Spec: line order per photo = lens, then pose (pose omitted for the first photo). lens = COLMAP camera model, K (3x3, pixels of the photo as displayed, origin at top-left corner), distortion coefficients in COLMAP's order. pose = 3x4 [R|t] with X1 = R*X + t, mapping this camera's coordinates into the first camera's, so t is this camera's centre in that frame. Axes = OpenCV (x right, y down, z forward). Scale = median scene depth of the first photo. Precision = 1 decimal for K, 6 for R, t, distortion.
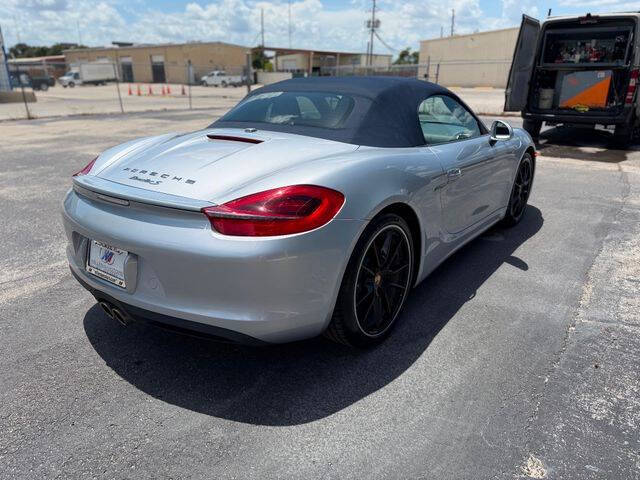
lens RADIAL K [[453.7, 0, 318.4], [0, 453.7, 243.1], [0, 0, 1]] dist [0.018828, -0.025937]
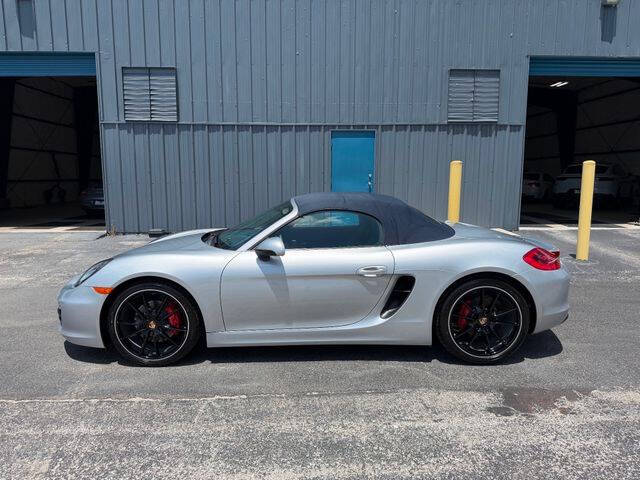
lens RADIAL K [[453.7, 0, 319.9], [0, 453.7, 242.7], [0, 0, 1]] dist [0.018828, -0.025937]
pose [[-0.617084, -0.110599, 0.779086, -0.924146], [0.271834, 0.899160, 0.342953, -0.698151], [-0.738454, 0.423413, -0.524793, 1.789254]]
